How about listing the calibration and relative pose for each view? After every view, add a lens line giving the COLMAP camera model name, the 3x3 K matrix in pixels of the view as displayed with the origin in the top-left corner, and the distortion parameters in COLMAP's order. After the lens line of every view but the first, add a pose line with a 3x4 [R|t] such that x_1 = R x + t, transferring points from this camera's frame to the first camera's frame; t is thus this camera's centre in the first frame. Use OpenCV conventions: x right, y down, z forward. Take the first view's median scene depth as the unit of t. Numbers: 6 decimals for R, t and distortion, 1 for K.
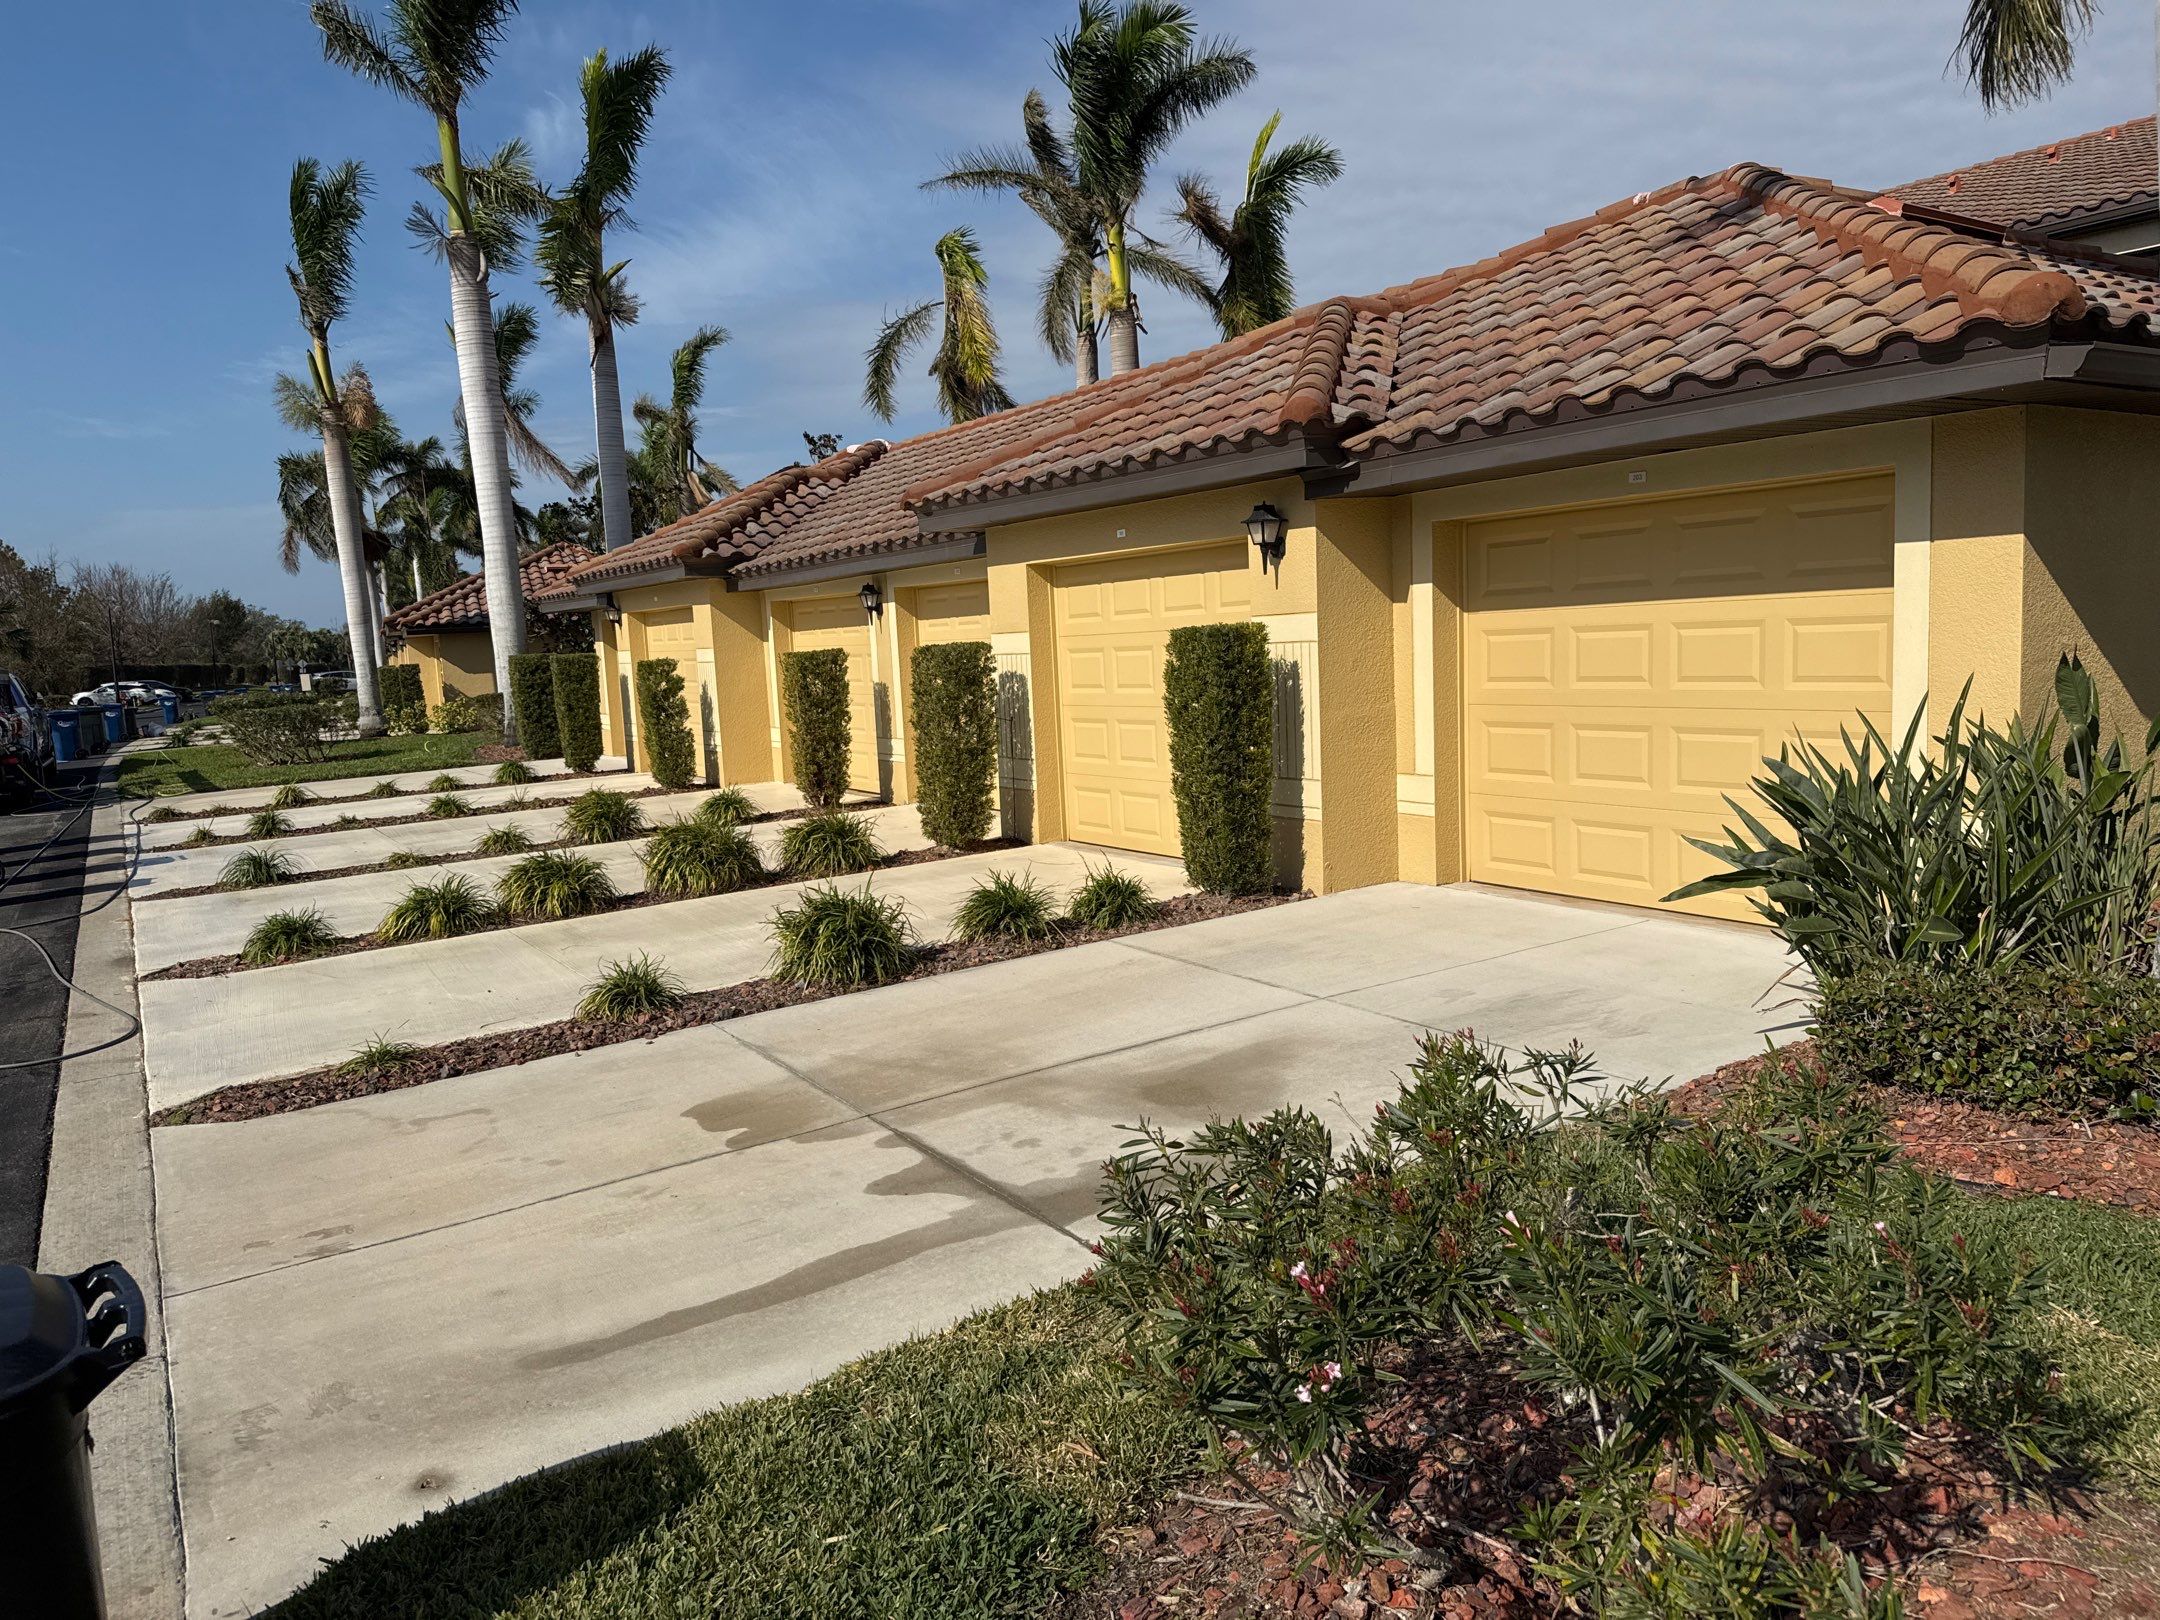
lens RADIAL K [[1511.1, 0, 1073.1], [0, 1511.1, 797.8], [0, 0, 1]] dist [0.030204, -0.031940]
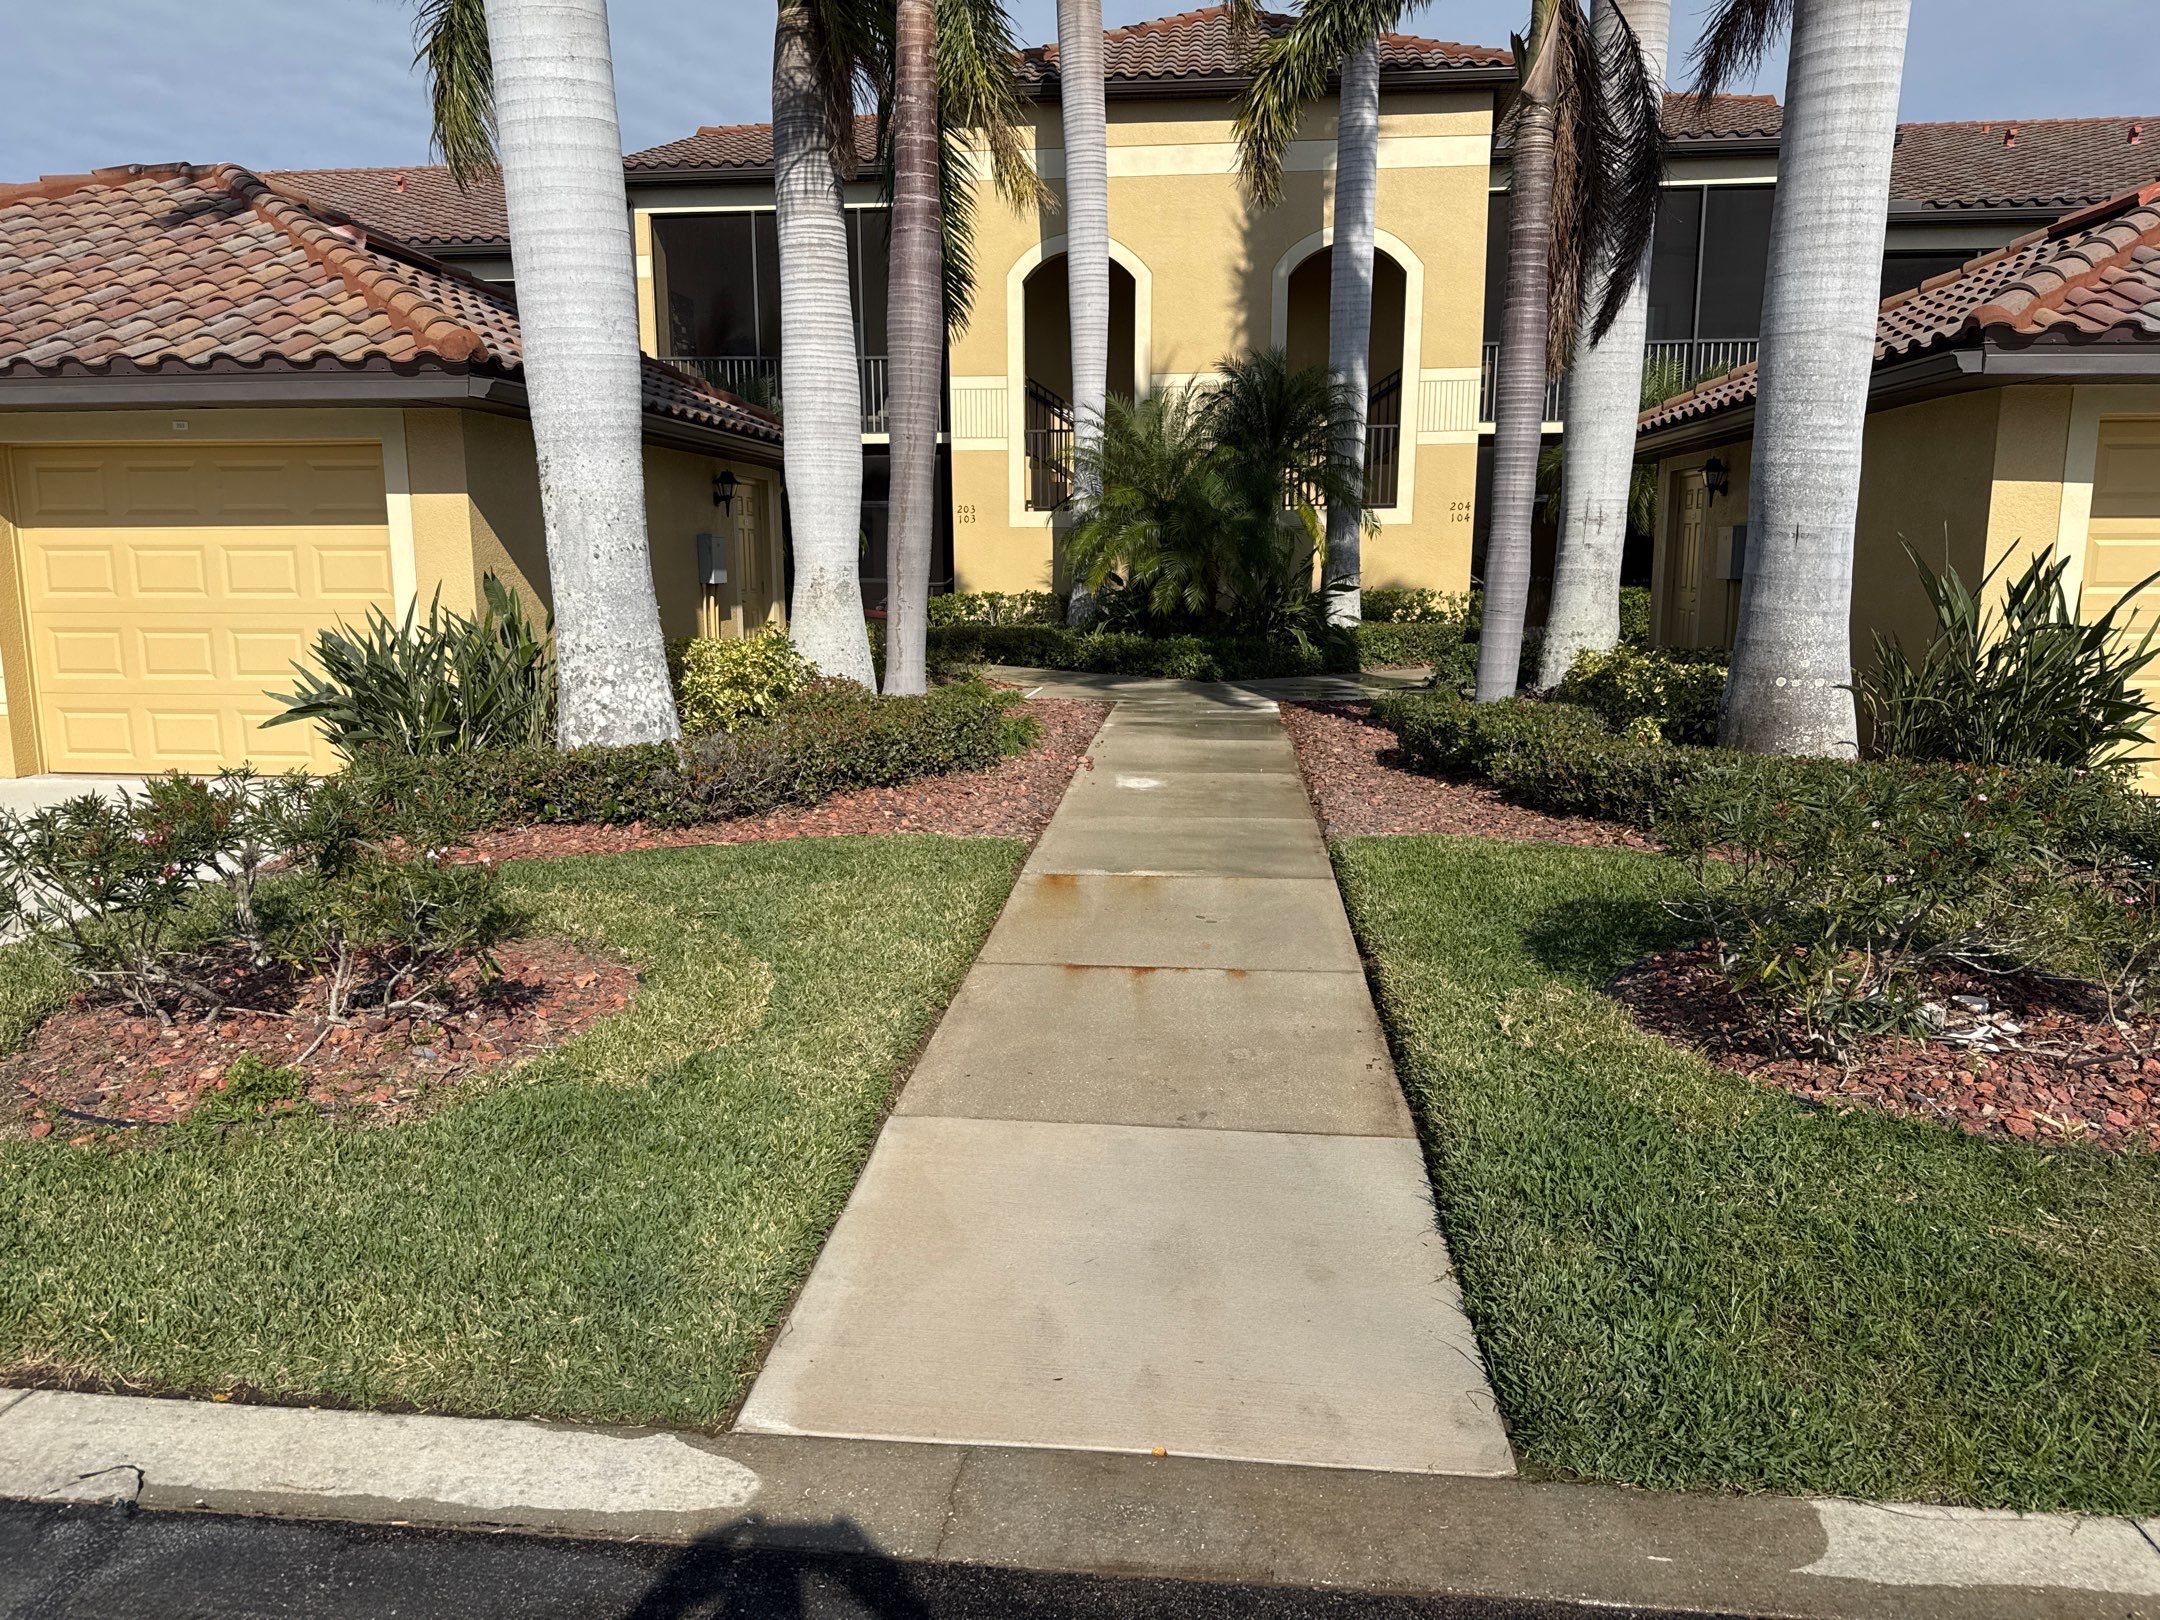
lens RADIAL K [[1511.1, 0, 1089.3], [0, 1511.1, 793.5], [0, 0, 1]] dist [0.030204, -0.031940]
pose [[0.603438, -0.084067, 0.792966, -0.245086], [0.065066, 0.996302, 0.056109, 0.085563], [-0.794751, 0.017737, 0.606677, -0.435811]]
